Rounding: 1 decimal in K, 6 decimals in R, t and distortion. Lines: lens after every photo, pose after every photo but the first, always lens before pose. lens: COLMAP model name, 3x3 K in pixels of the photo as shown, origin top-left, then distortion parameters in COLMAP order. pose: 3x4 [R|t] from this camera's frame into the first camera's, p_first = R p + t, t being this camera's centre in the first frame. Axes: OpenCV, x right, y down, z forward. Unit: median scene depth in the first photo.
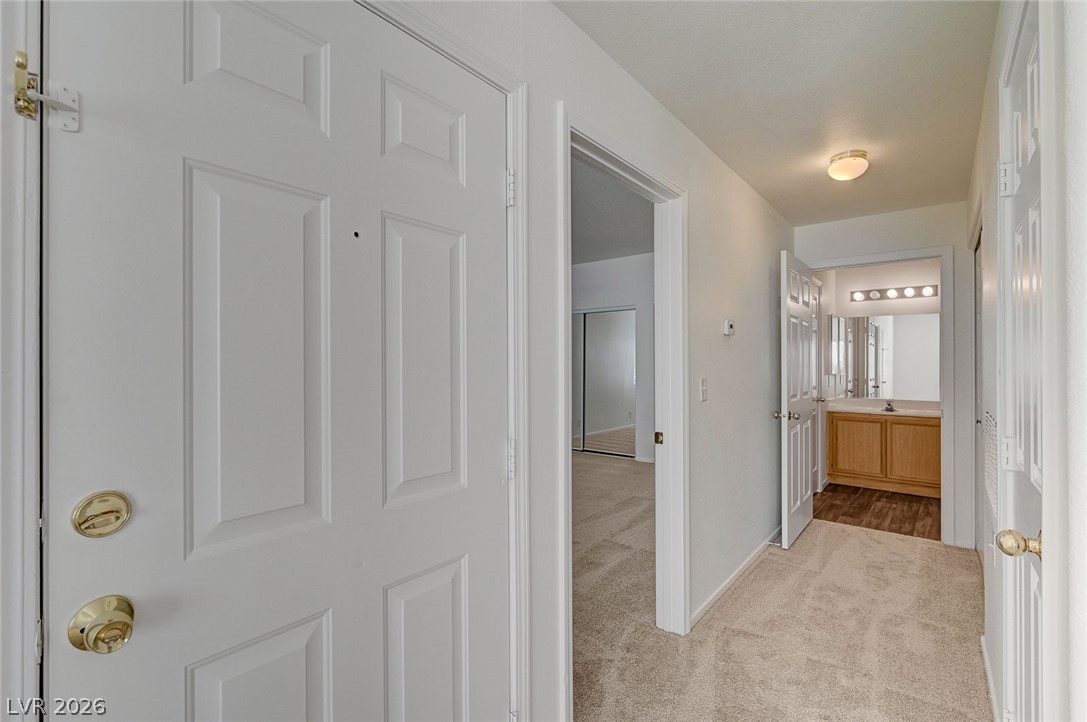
lens RADIAL K [[498.9, 0, 543.5], [0, 498.9, 361.0], [0, 0, 1]] dist [-0.002160, -0.000542]
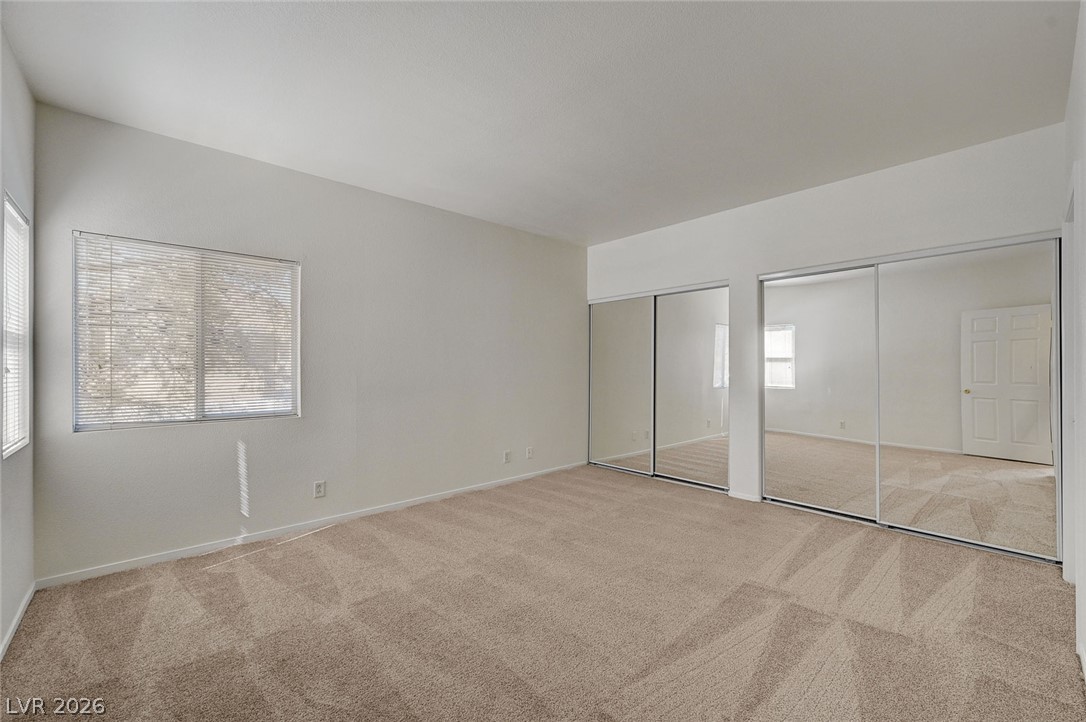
lens RADIAL K [[444.6, 0, 543.0], [0, 444.6, 361.0], [0, 0, 1]] dist [0.001447, -0.000028]
pose [[0.988299, -0.004808, -0.152452, 0.024285], [0.003869, 0.999972, -0.006458, 0.011119], [0.152478, 0.005793, 0.988290, 0.442934]]
